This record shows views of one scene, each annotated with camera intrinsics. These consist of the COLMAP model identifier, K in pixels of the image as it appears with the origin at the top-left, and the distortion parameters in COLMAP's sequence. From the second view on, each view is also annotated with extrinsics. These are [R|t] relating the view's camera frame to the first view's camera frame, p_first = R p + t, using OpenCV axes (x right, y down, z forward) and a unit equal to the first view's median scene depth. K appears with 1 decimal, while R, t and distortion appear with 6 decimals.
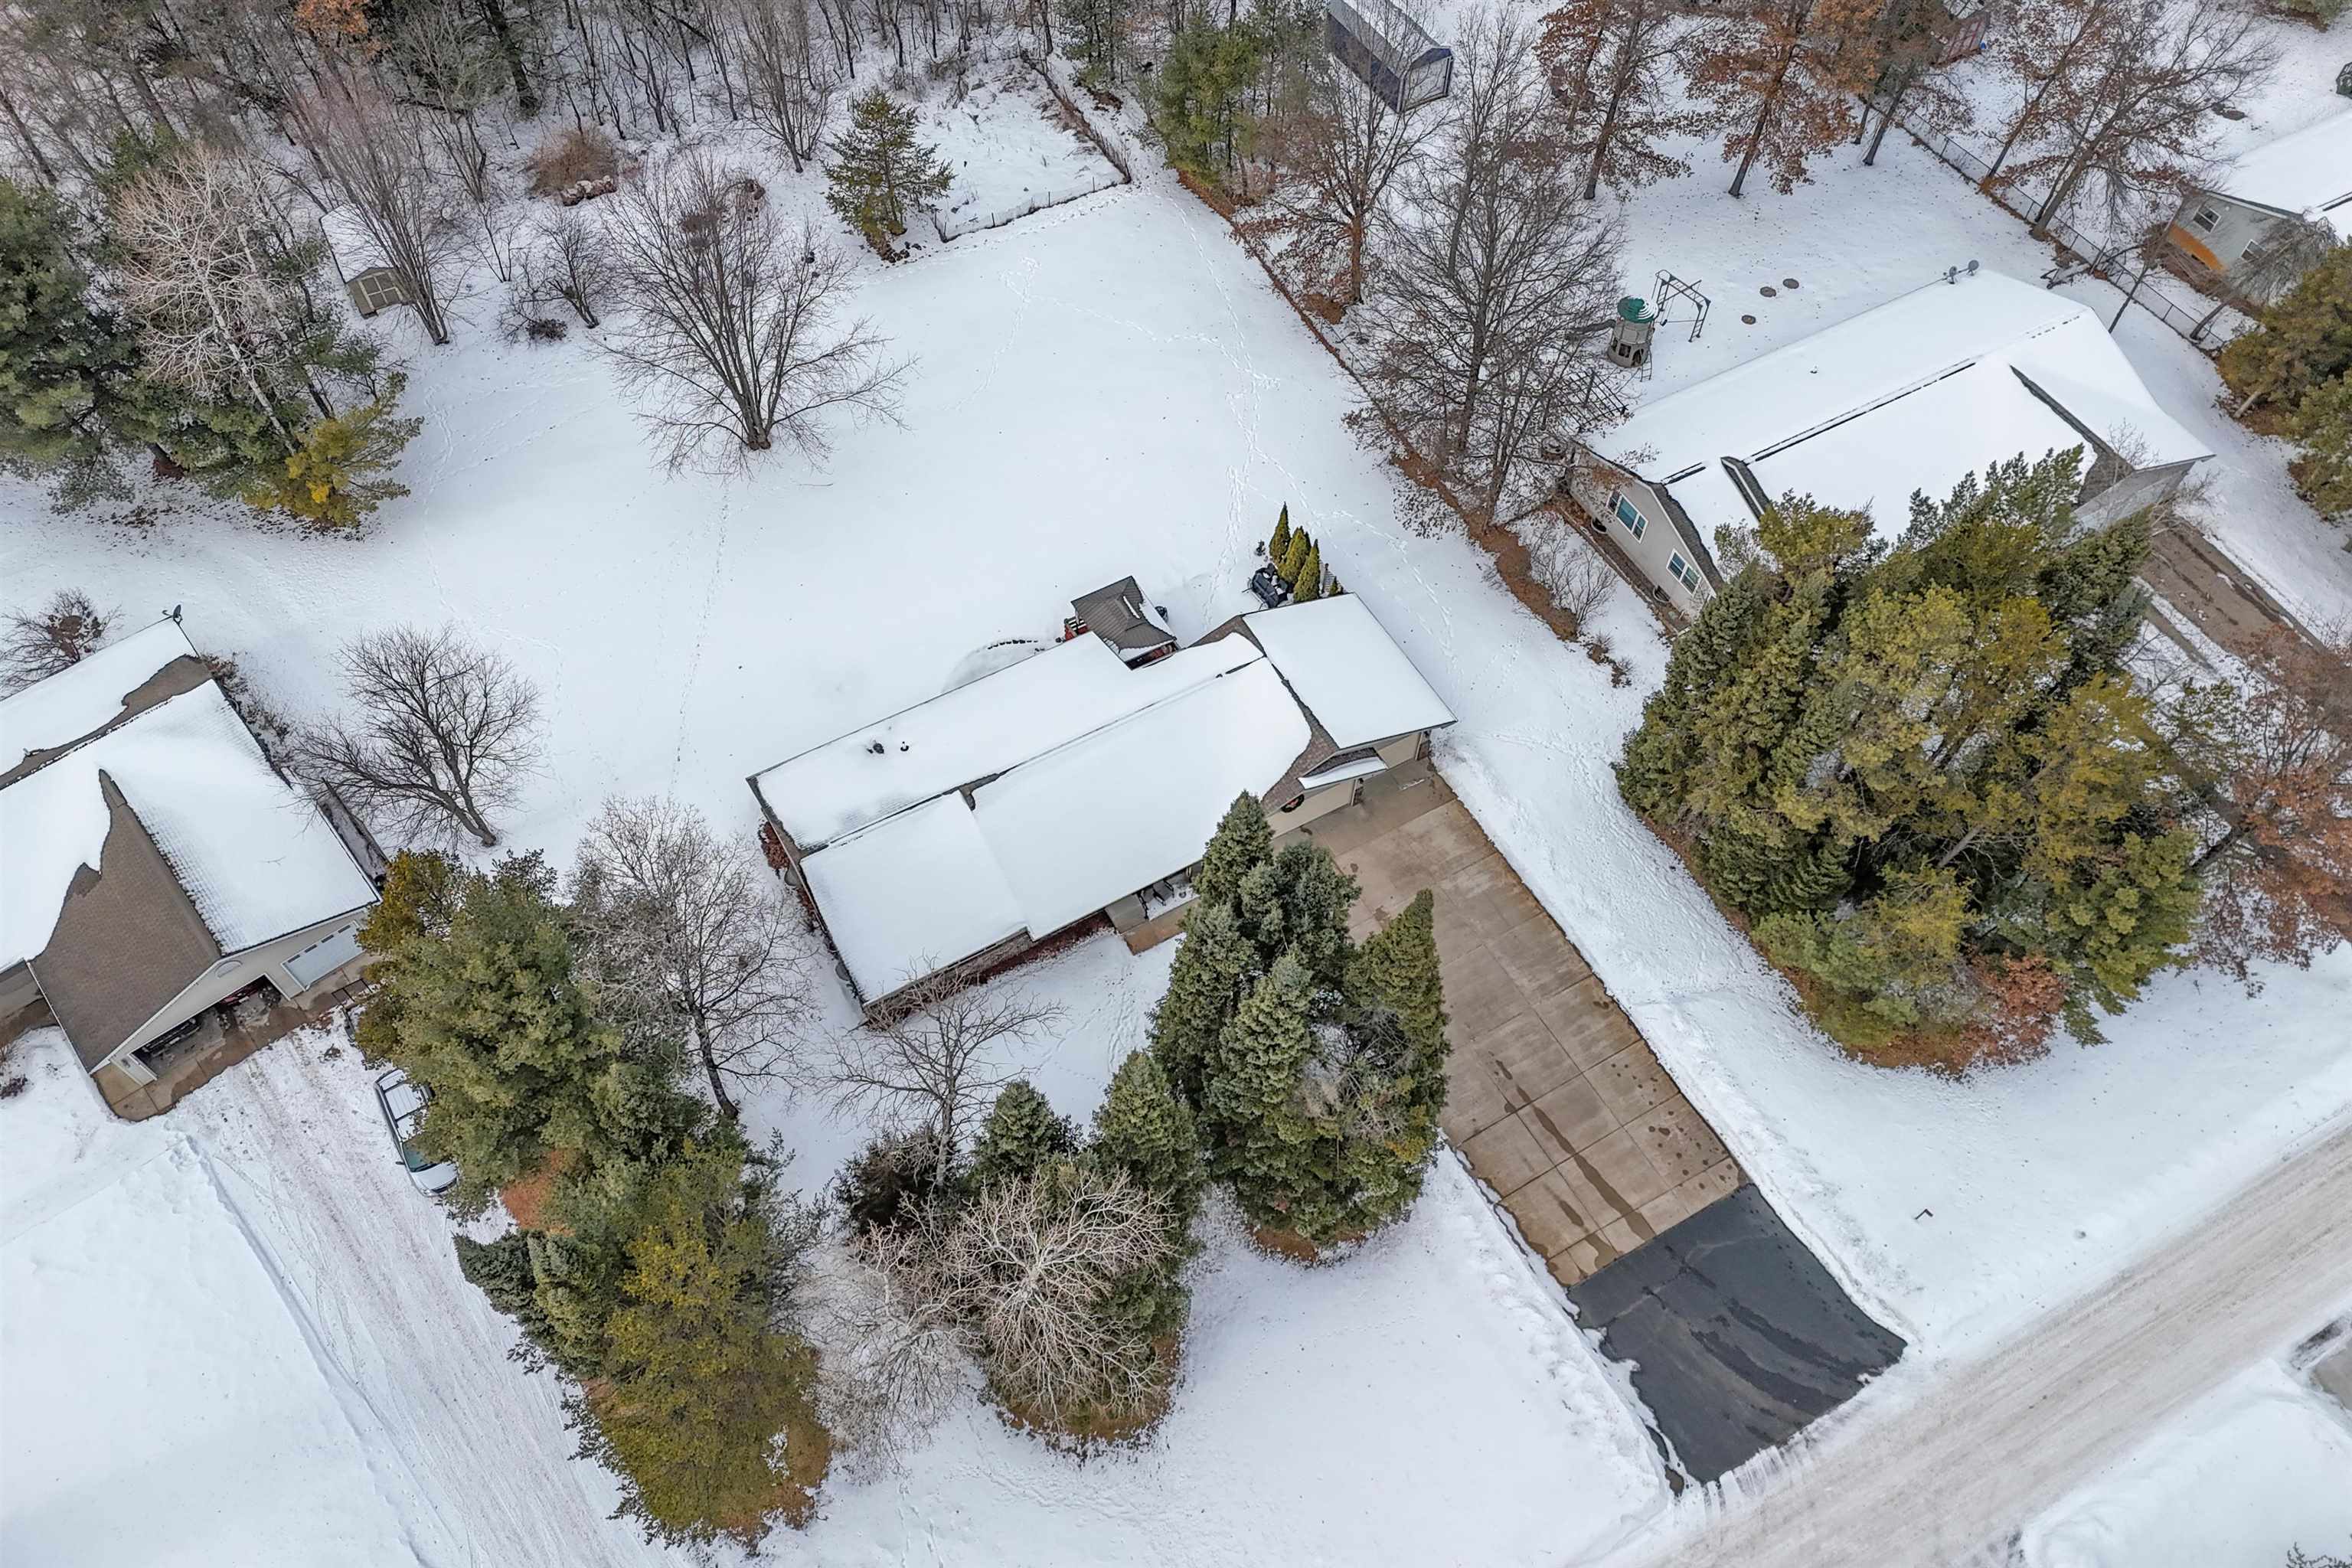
lens RADIAL K [[1724.1, 0, 1168.1], [0, 1724.1, 782.1], [0, 0, 1]] dist [0.064307, -0.044626]
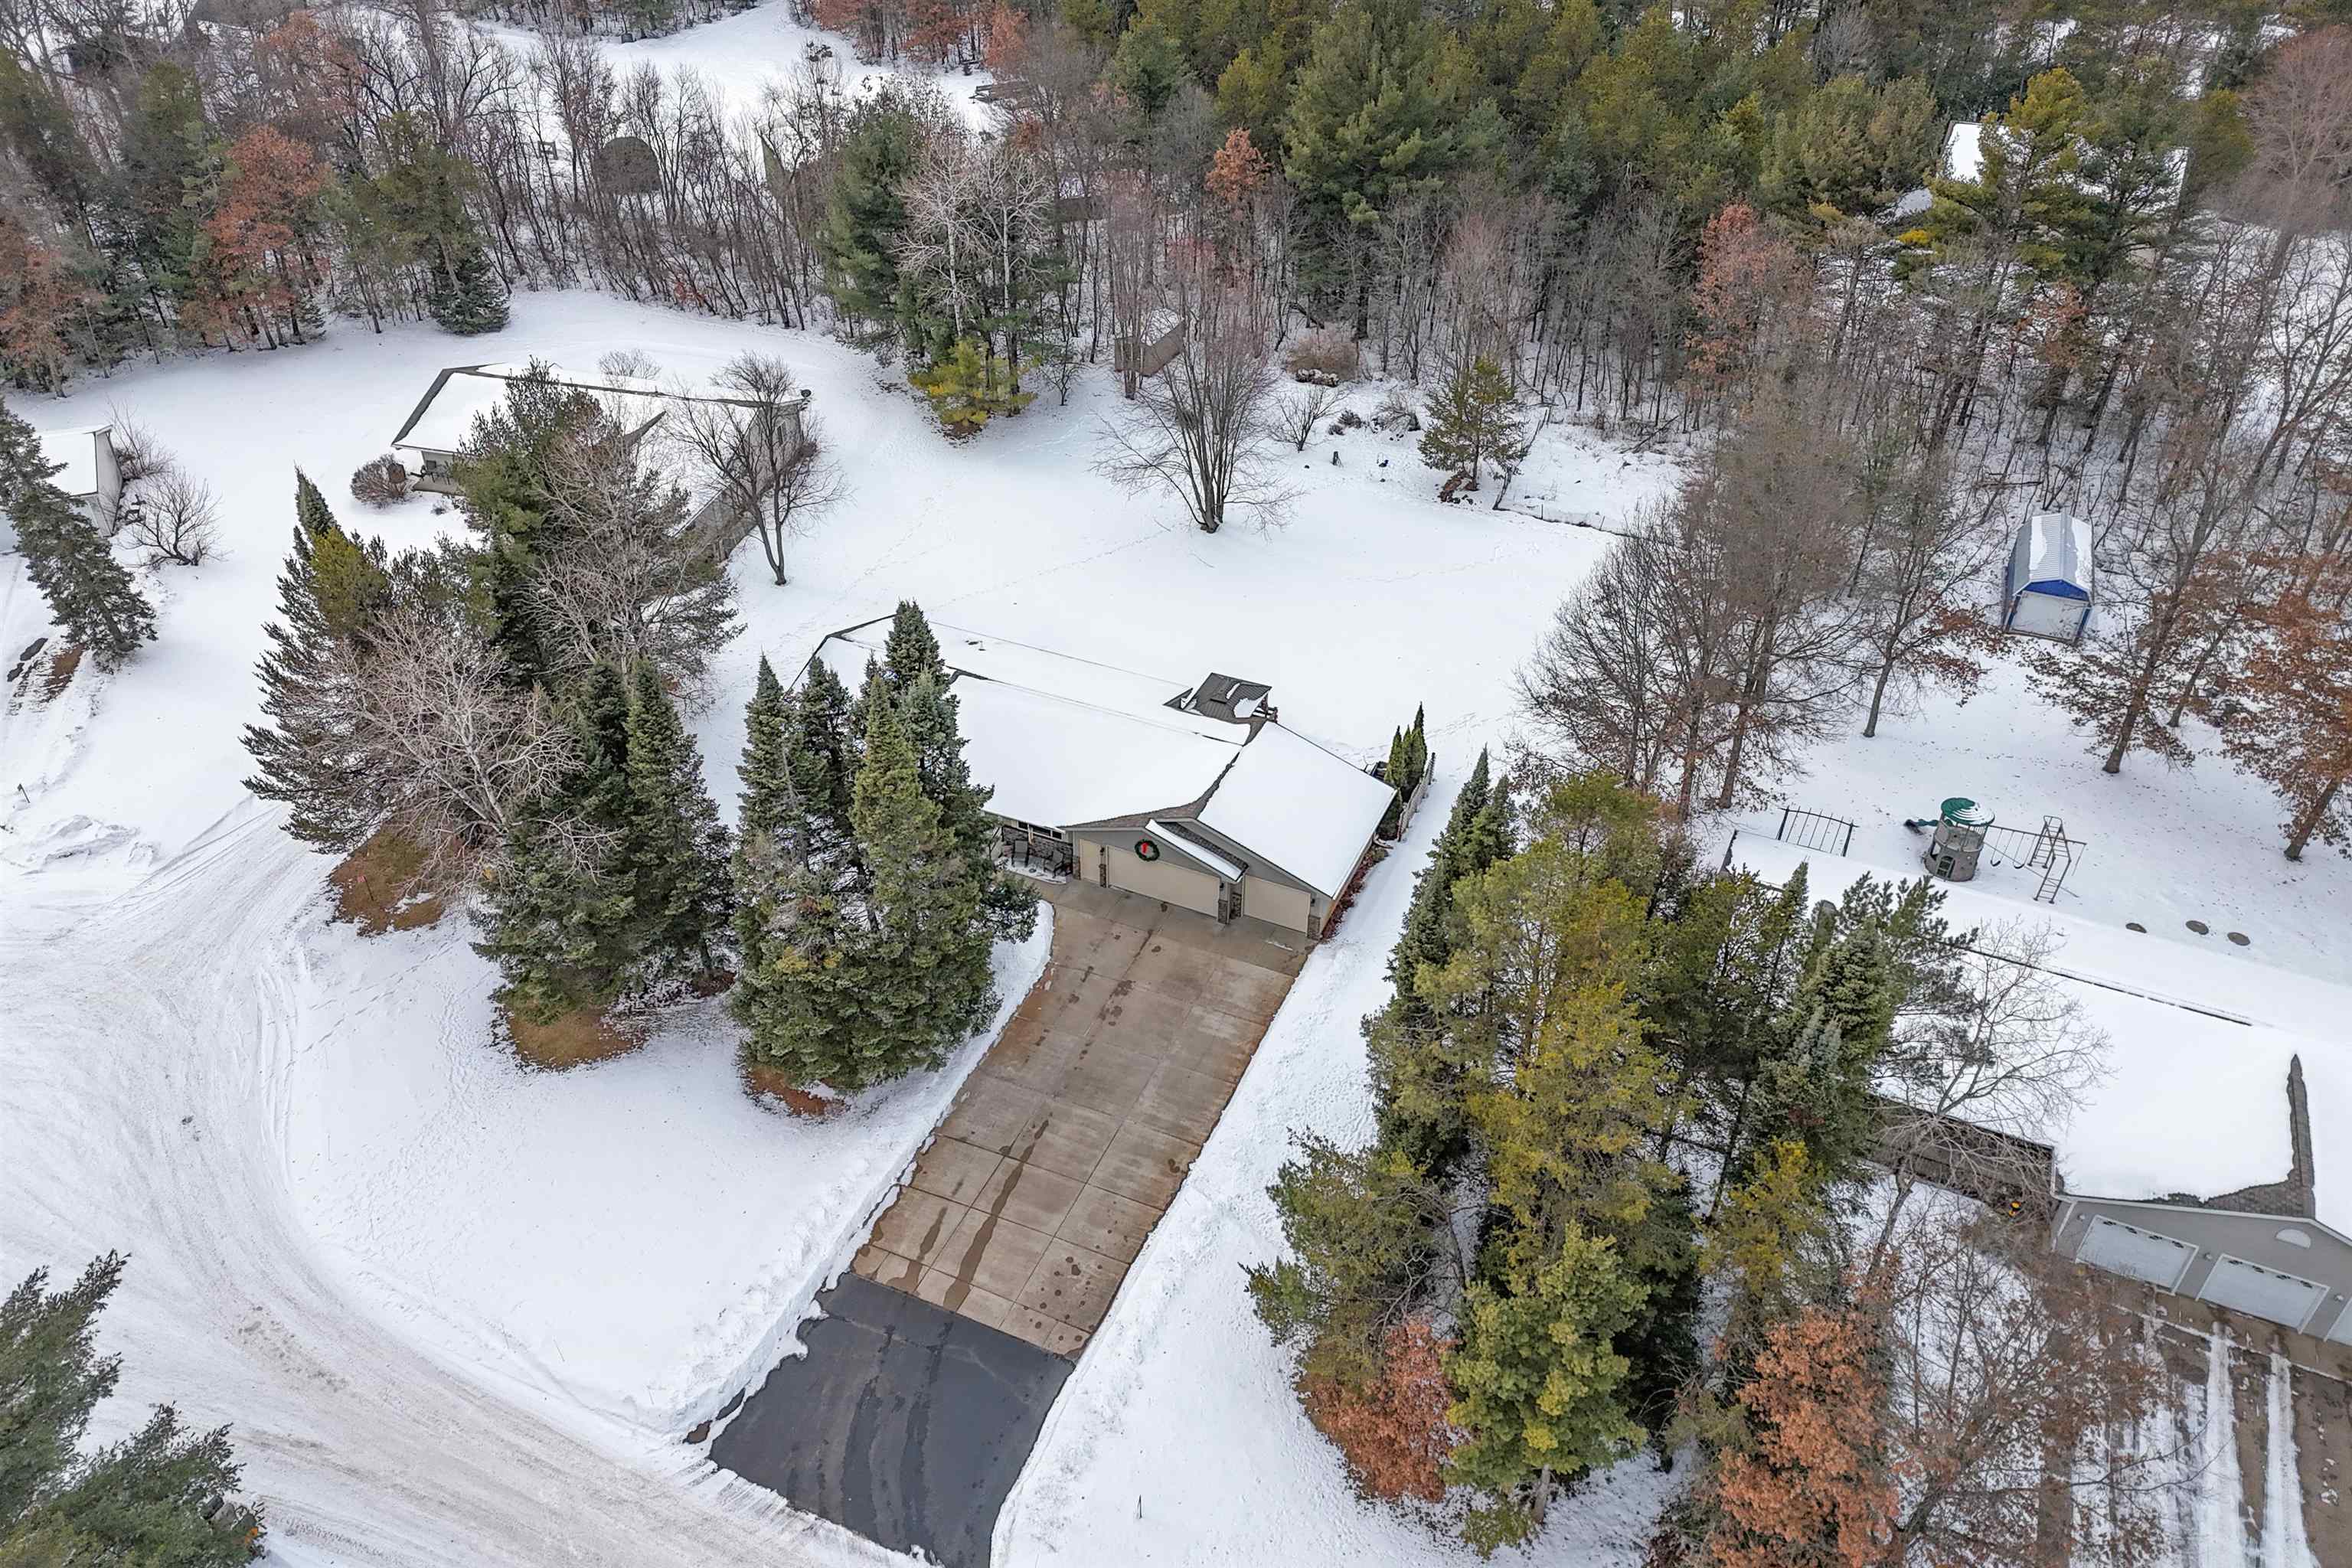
lens RADIAL K [[1730.2, 0, 1166.0], [0, 1730.2, 768.3], [0, 0, 1]] dist [0.087191, -0.079703]
pose [[0.594537, 0.465365, -0.655714, 0.688662], [-0.671702, 0.735707, -0.086897, 0.054528], [0.441975, 0.492108, 0.749992, 0.213556]]
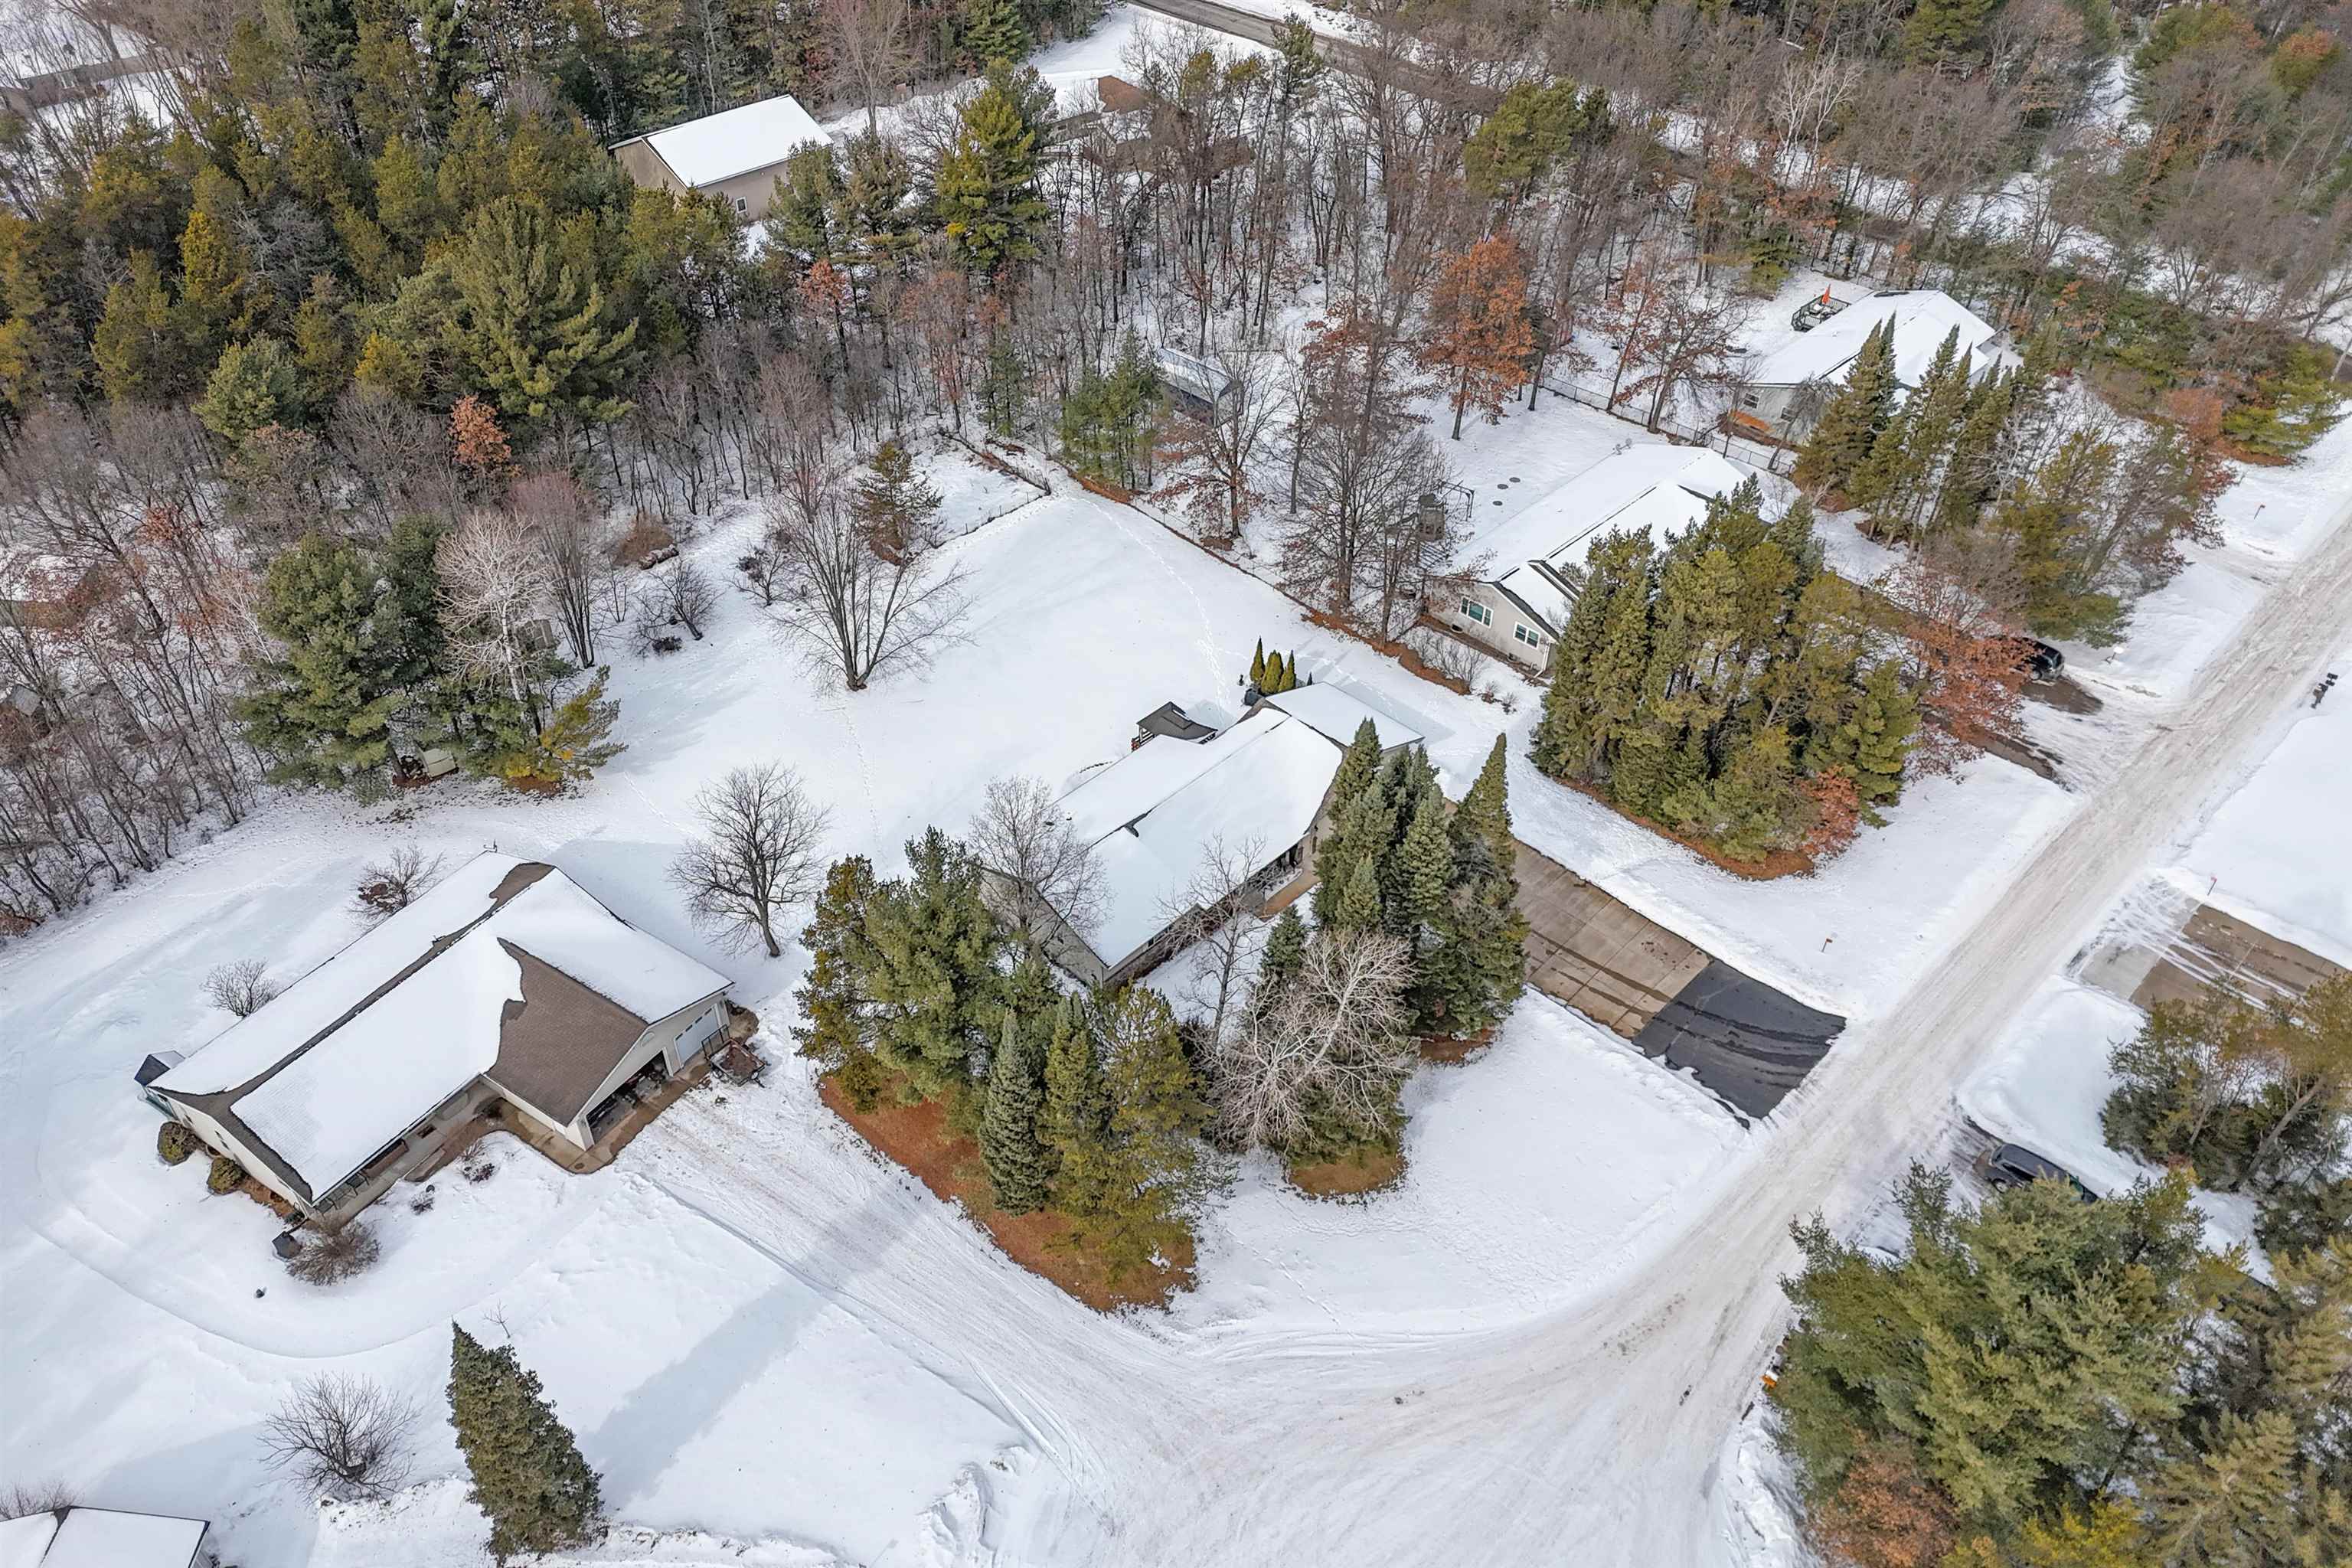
lens RADIAL K [[1730.2, 0, 1166.0], [0, 1730.2, 768.3], [0, 0, 1]] dist [0.087191, -0.079703]
pose [[0.958760, -0.185689, 0.215173, -0.355947], [0.237992, 0.938368, -0.250649, 0.298892], [-0.155369, 0.291521, 0.943862, -0.333221]]
